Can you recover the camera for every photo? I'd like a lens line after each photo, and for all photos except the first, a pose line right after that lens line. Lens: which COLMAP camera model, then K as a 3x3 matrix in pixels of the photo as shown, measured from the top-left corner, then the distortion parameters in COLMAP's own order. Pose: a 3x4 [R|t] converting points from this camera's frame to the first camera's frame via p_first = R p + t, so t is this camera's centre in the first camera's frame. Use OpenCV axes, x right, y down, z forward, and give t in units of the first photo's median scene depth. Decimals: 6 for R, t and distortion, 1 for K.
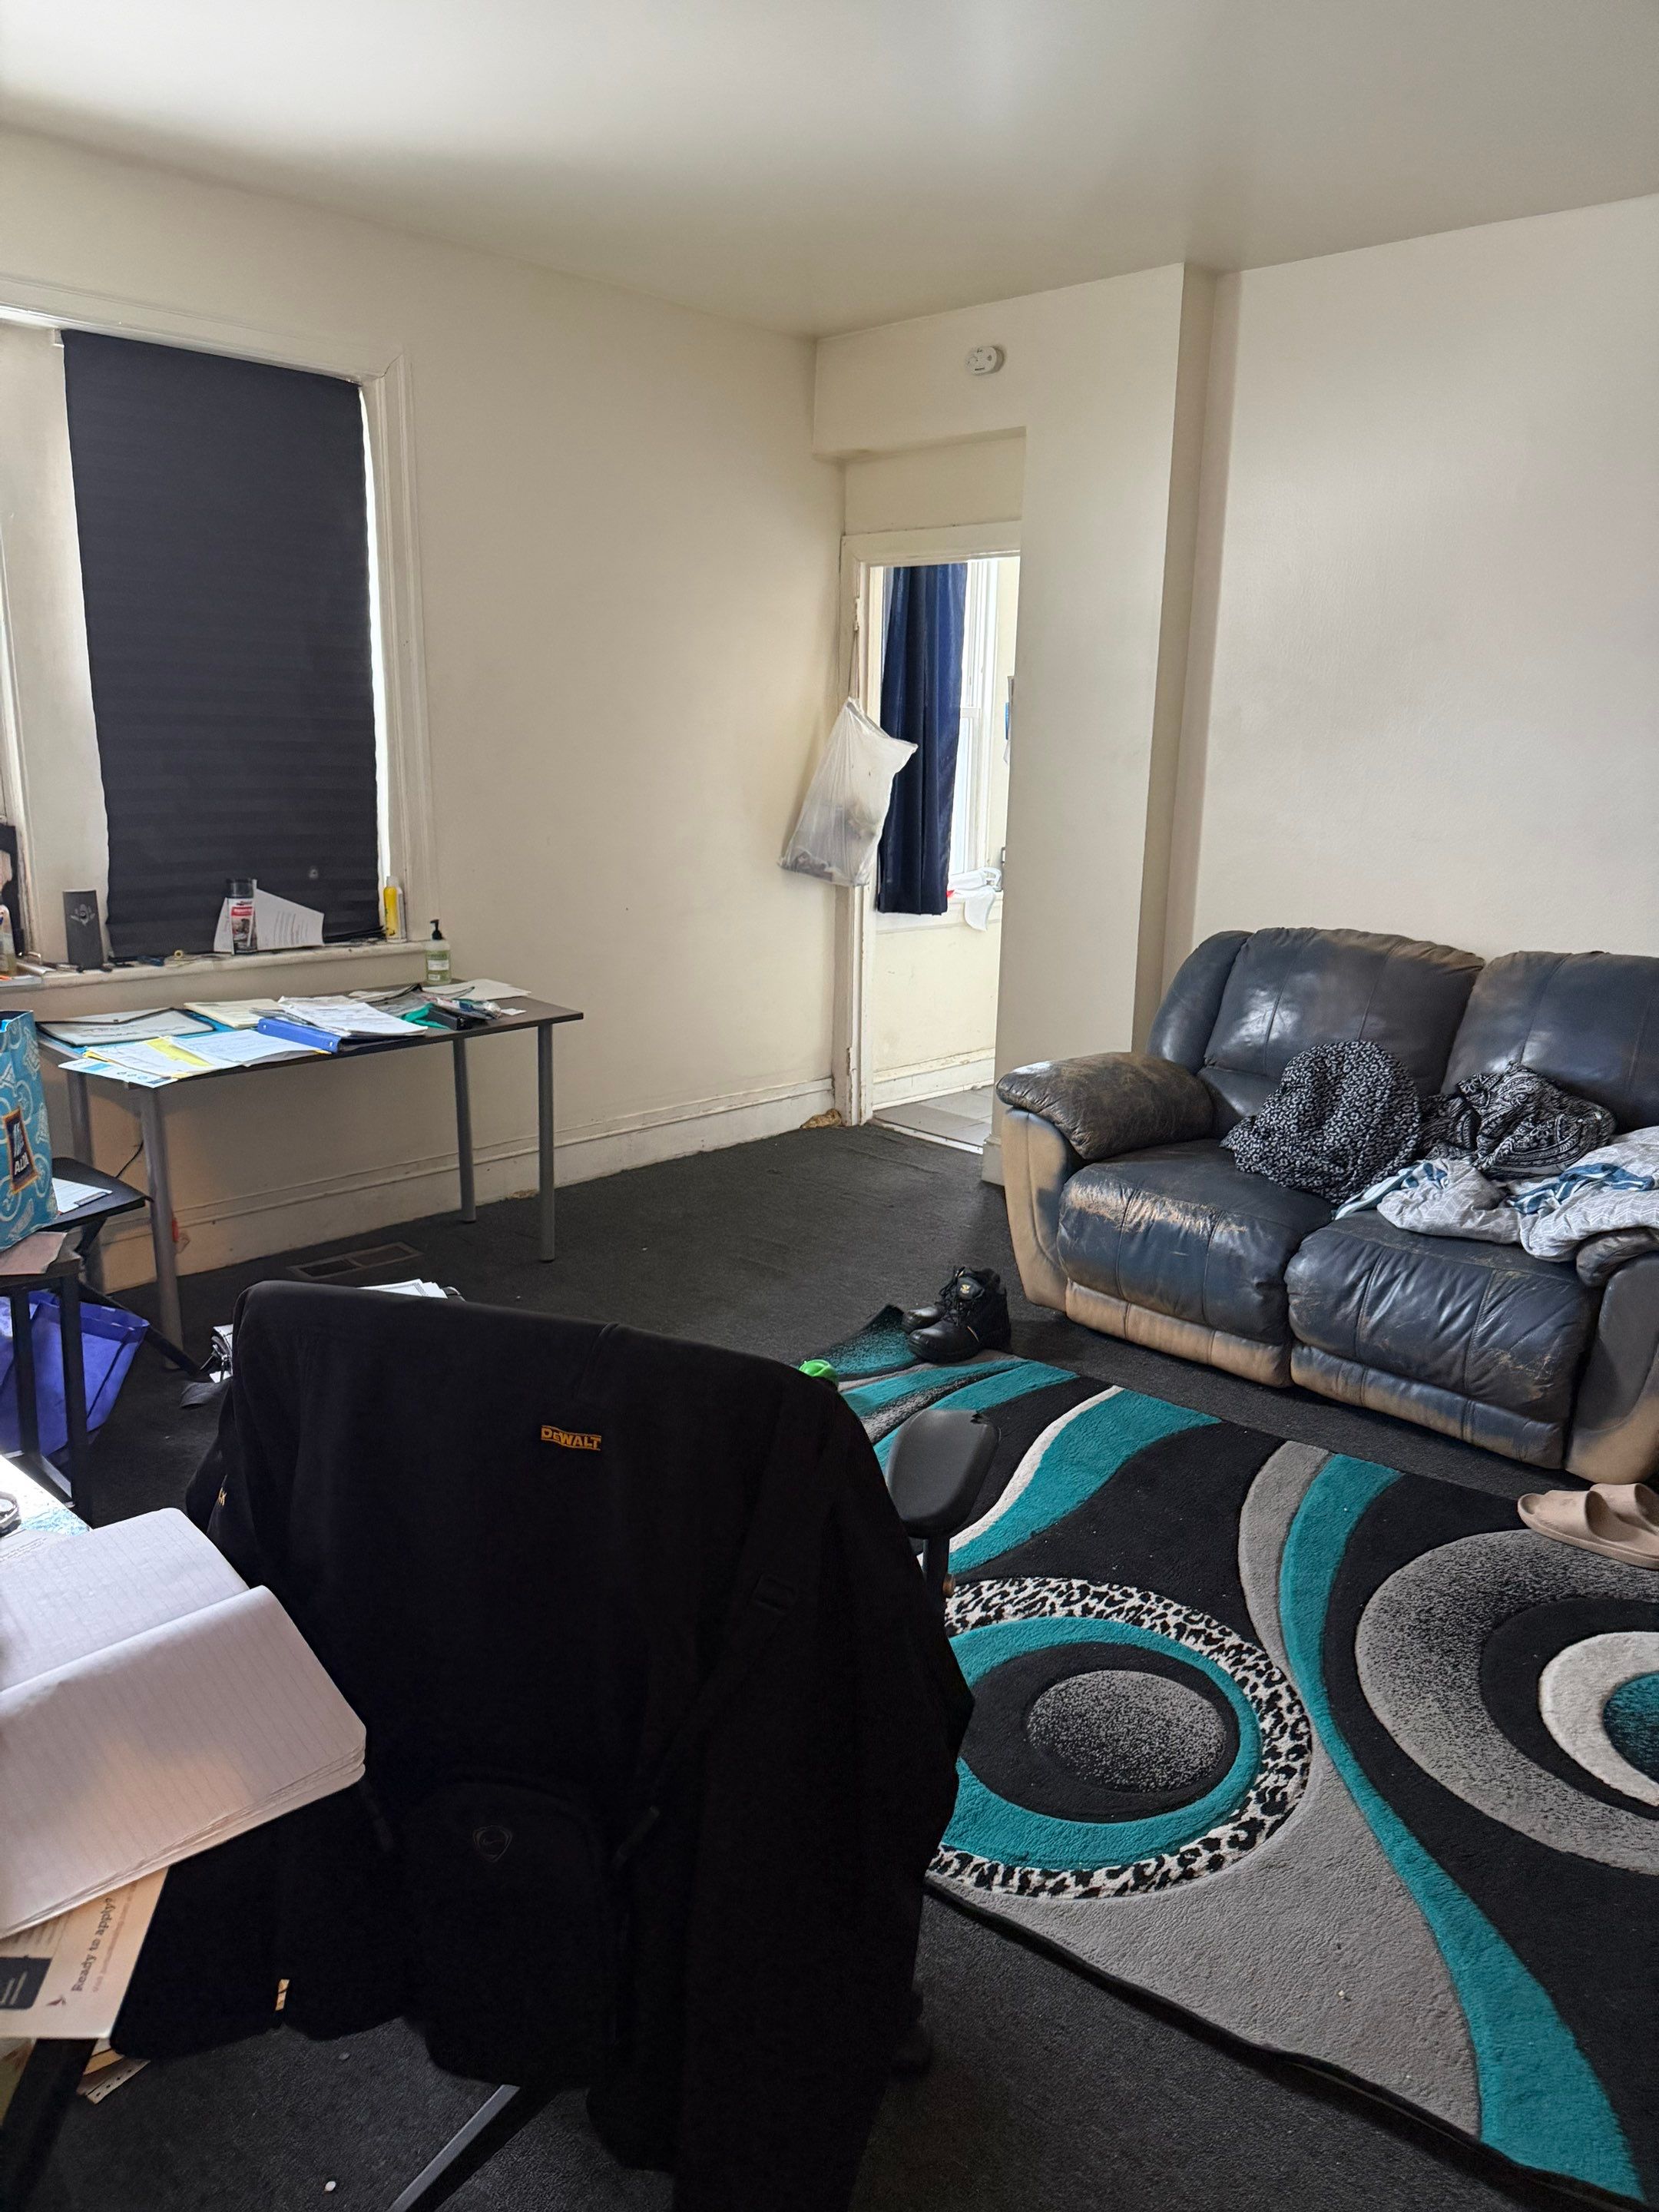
lens RADIAL K [[1543.4, 0, 835.5], [0, 1543.4, 1115.6], [0, 0, 1]] dist [0.090406, -0.110965]
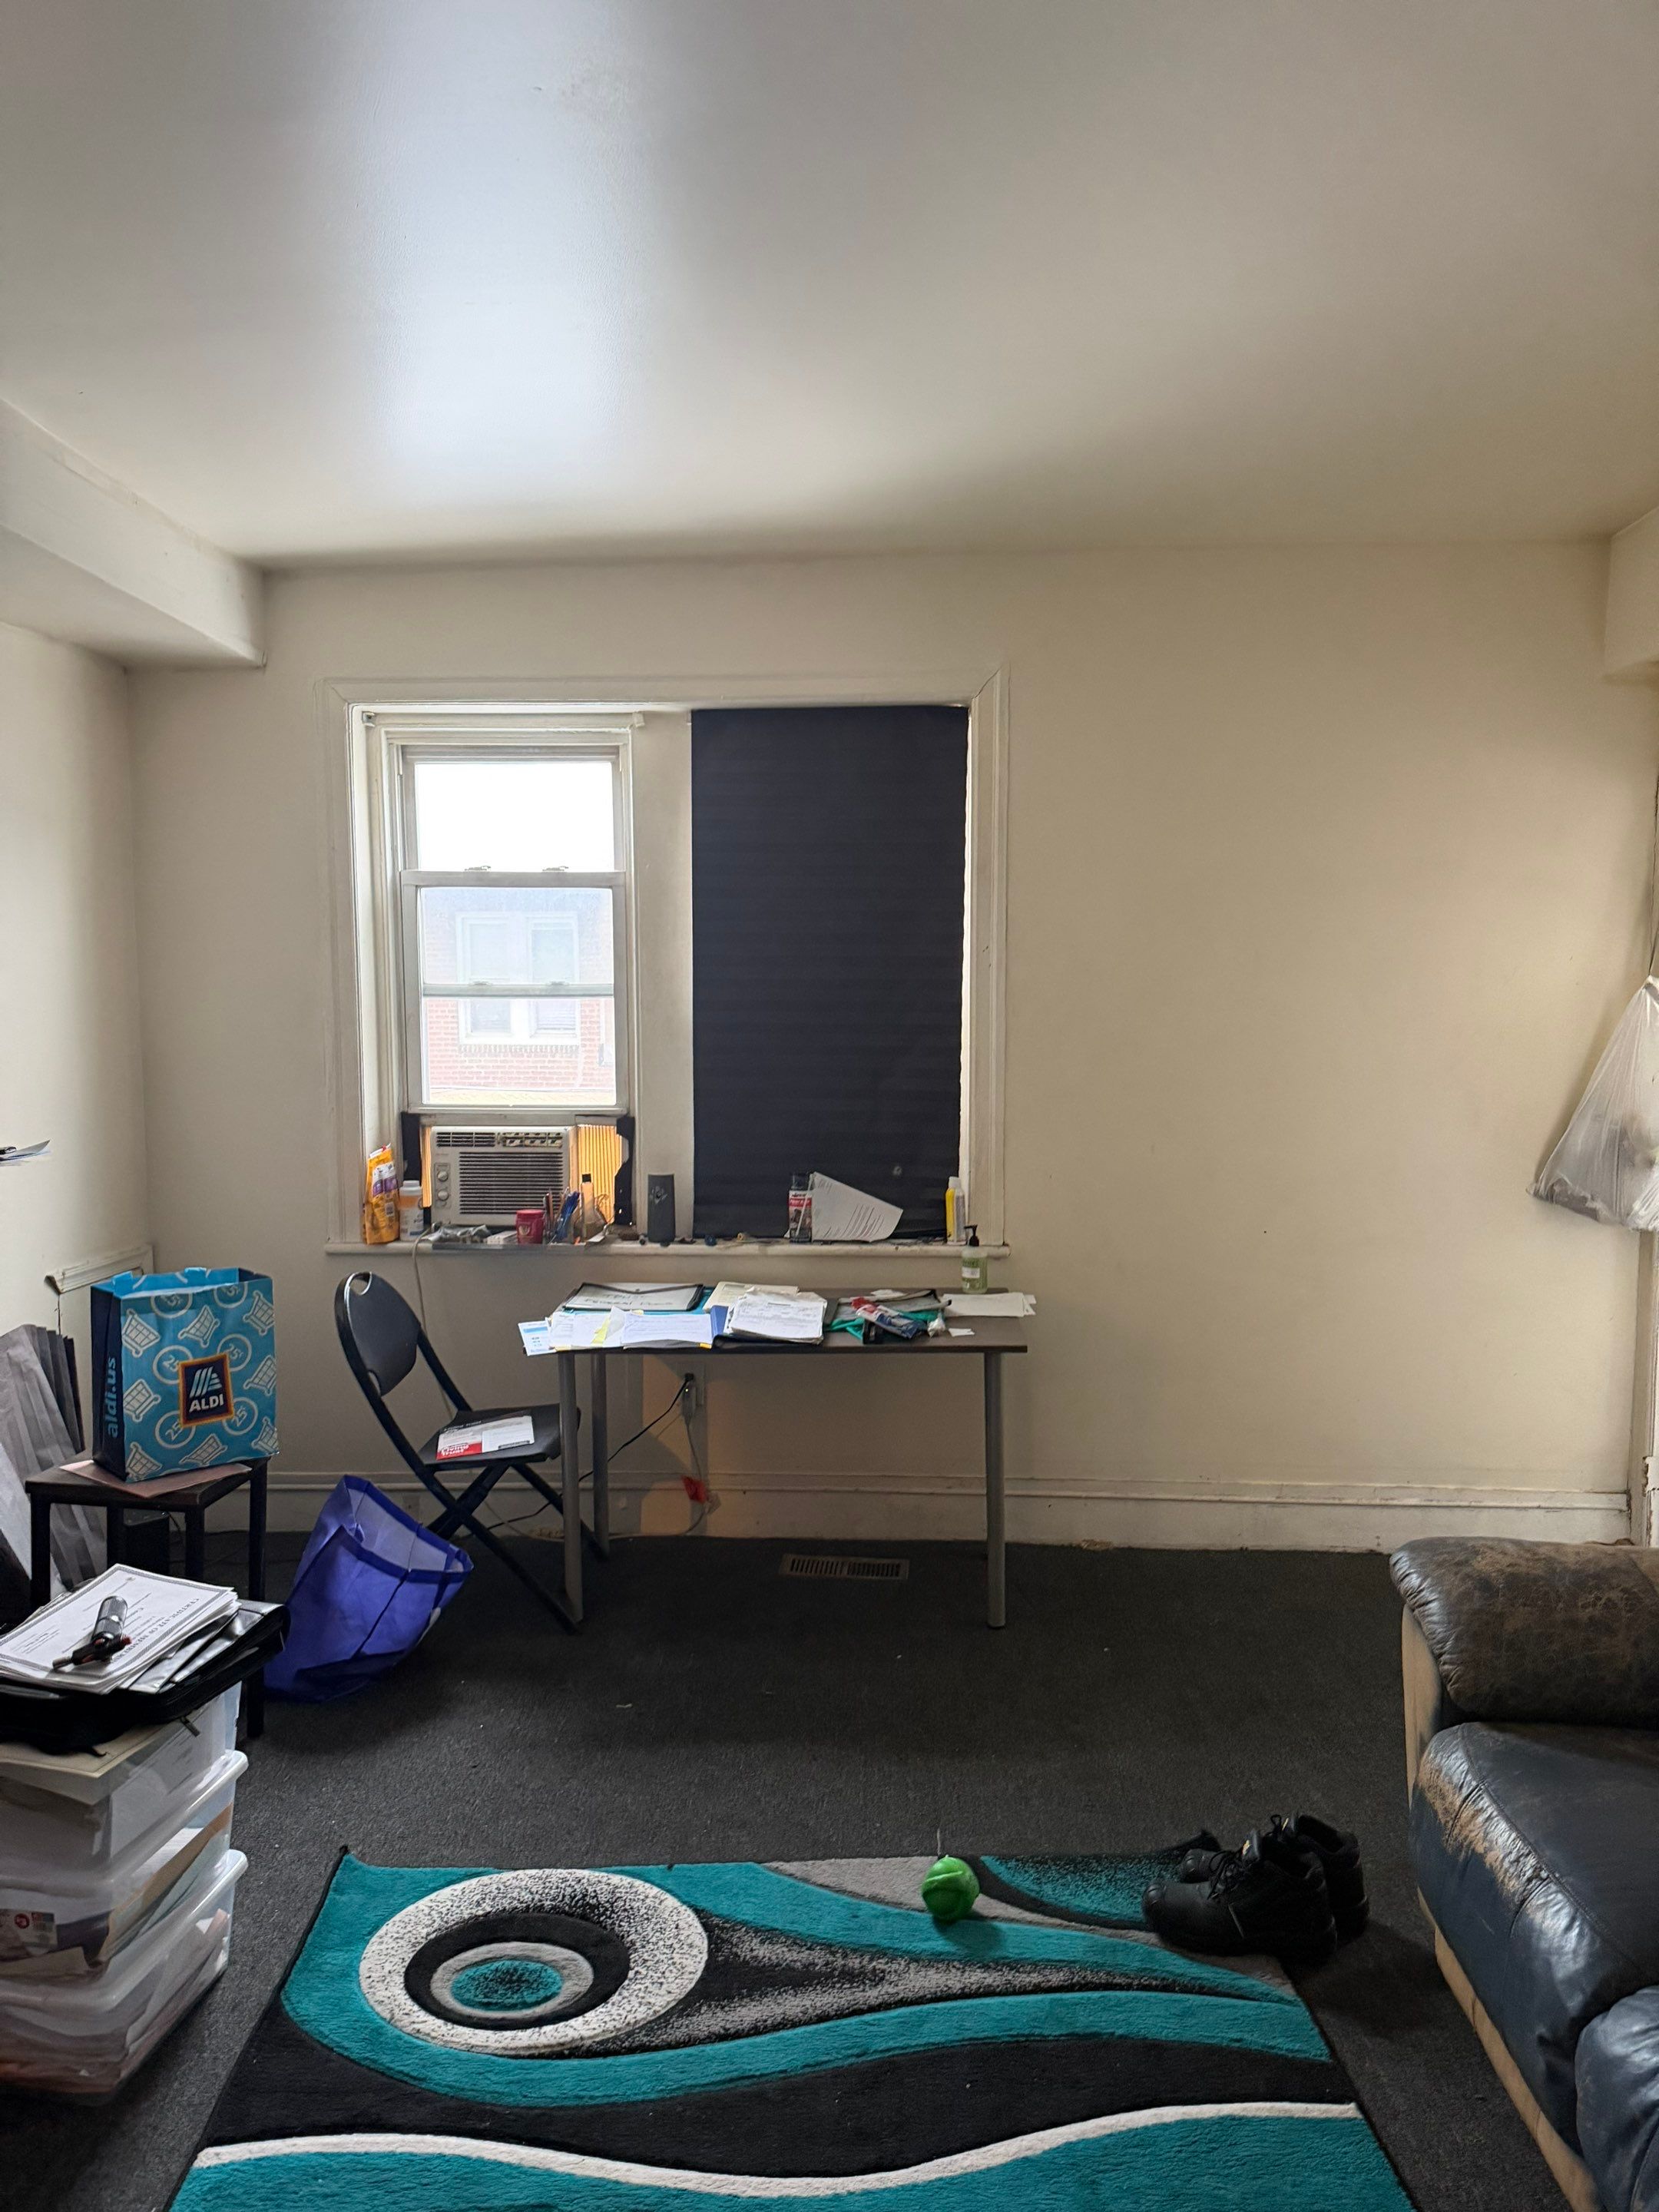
lens RADIAL K [[1543.4, 0, 835.5], [0, 1543.4, 1115.6], [0, 0, 1]] dist [0.090406, -0.110965]
pose [[0.647990, 0.040341, -0.760580, 0.423800], [-0.168100, 0.981546, -0.091156, -0.095870], [0.742867, 0.186922, 0.642813, 0.331877]]
